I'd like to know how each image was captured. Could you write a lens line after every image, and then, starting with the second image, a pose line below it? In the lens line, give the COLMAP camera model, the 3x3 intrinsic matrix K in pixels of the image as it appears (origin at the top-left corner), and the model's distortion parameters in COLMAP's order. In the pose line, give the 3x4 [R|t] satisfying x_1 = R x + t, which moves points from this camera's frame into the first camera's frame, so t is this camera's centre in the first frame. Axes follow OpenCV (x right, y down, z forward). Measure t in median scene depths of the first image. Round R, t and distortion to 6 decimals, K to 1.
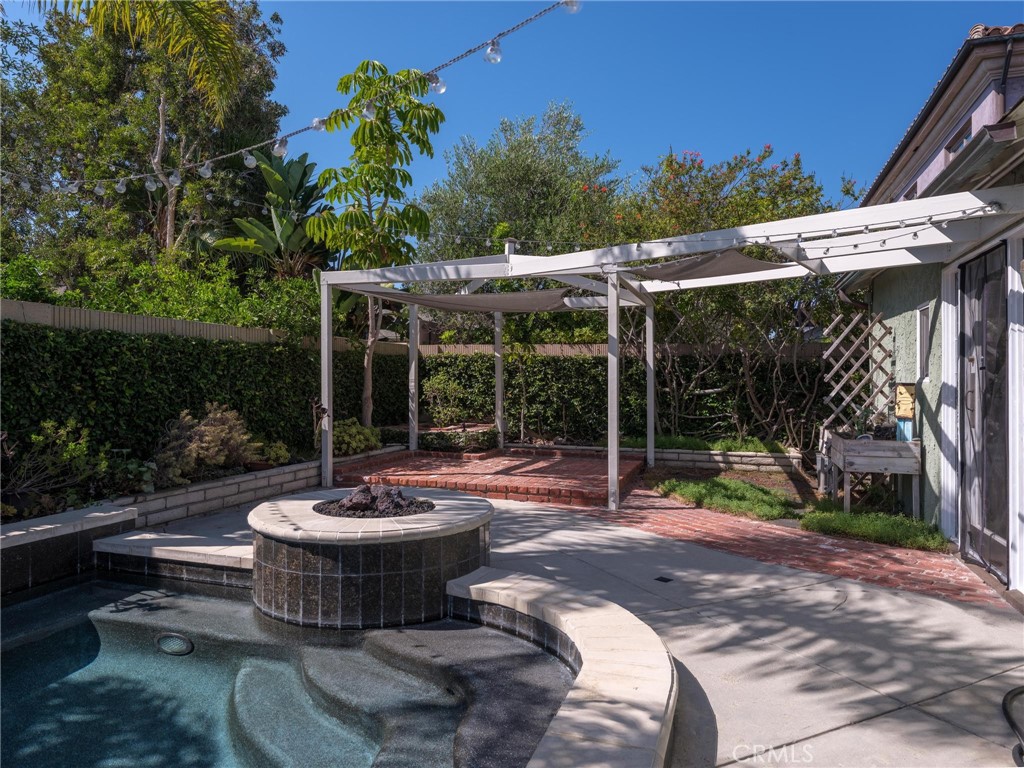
lens RADIAL K [[661.0, 0, 517.8], [0, 661.0, 385.7], [0, 0, 1]] dist [0.000035, -0.006849]
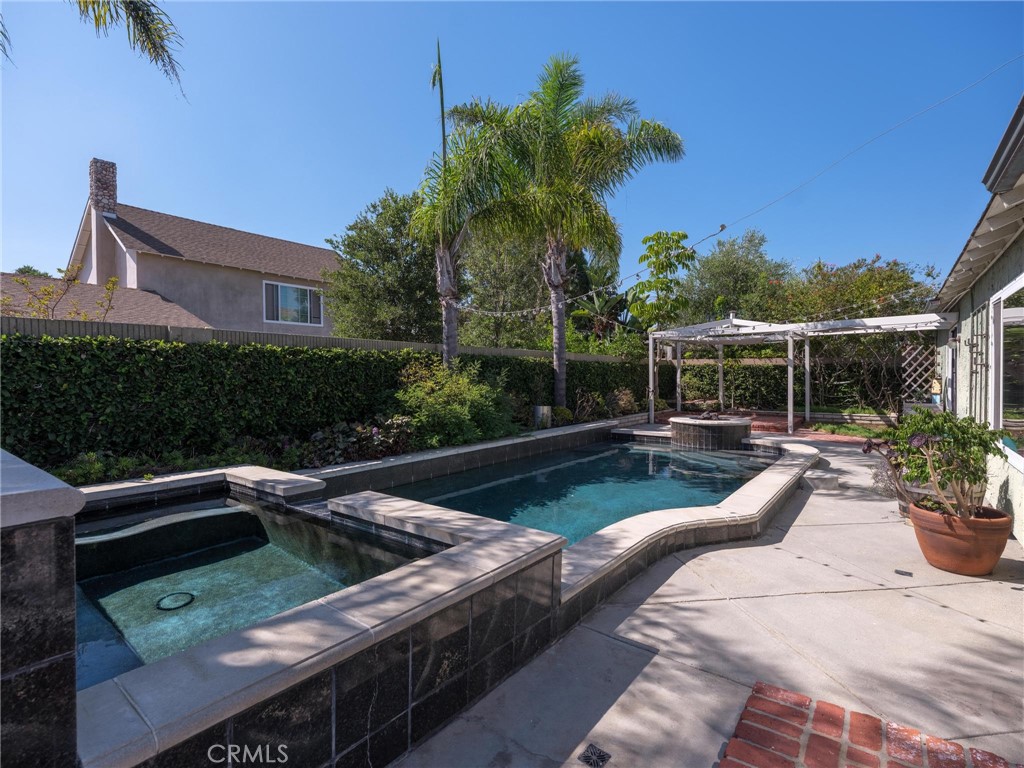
lens RADIAL K [[495.1, 0, 511.2], [0, 495.1, 387.9], [0, 0, 1]] dist [-0.003843, -0.001392]
pose [[0.945752, 0.000710, -0.324889, -0.152959], [0.004015, 0.999896, 0.013873, -0.000323], [0.324865, -0.014425, 0.945650, -0.668949]]
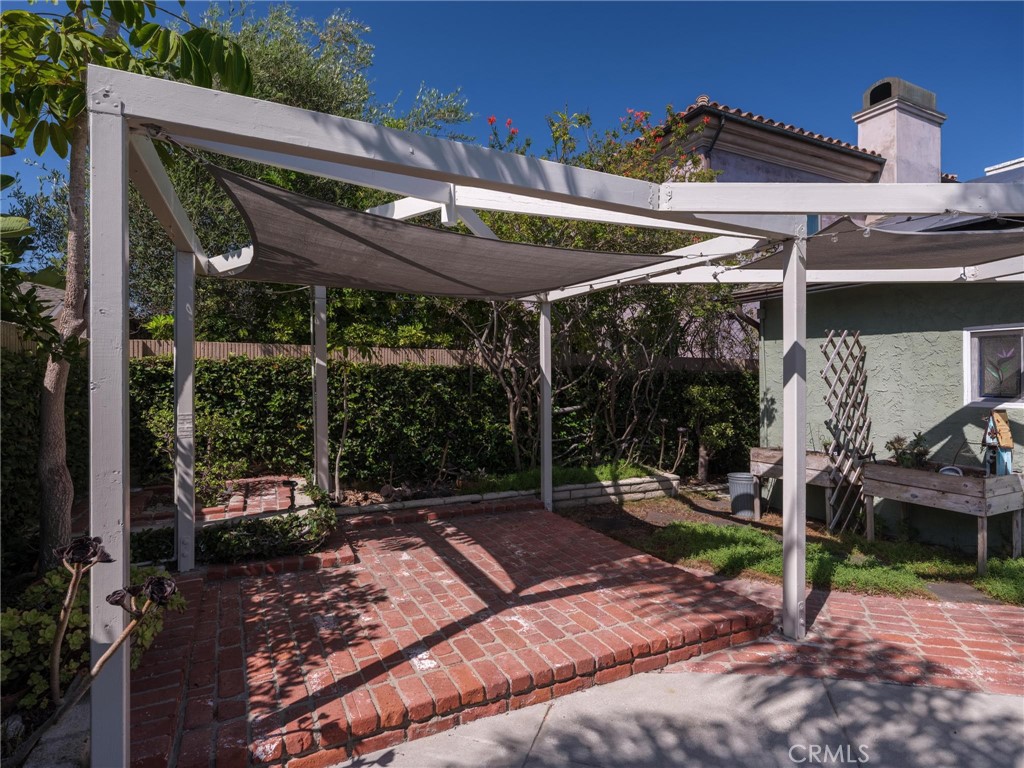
lens RADIAL K [[543.0, 0, 508.6], [0, 543.0, 374.9], [0, 0, 1]] dist [0.001029, -0.000336]
pose [[0.707366, -0.002874, 0.706842, -0.270894], [0.009246, 0.999944, -0.005187, -0.034285], [-0.706787, 0.010204, 0.707352, 0.578710]]
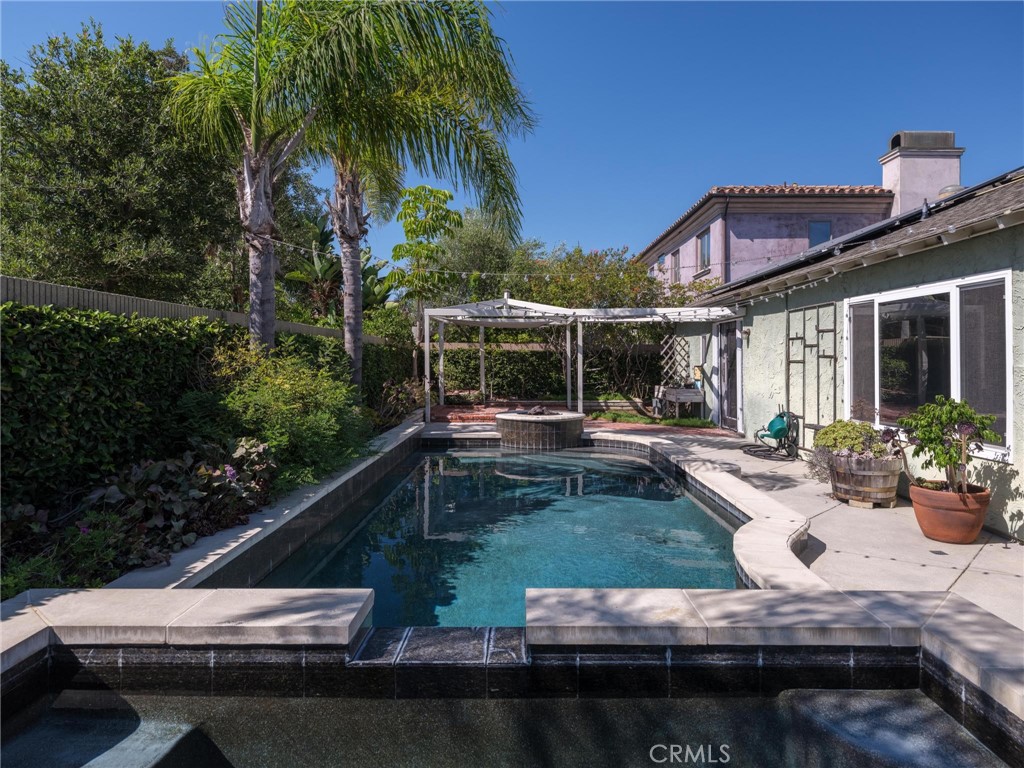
lens RADIAL K [[600.8, 0, 514.6], [0, 600.8, 365.8], [0, 0, 1]] dist [0.003311, -0.001525]
pose [[0.949075, -0.007255, 0.314967, -0.480817], [0.006783, 0.999974, 0.002593, -0.009017], [-0.314977, -0.000324, 0.949099, -0.572790]]
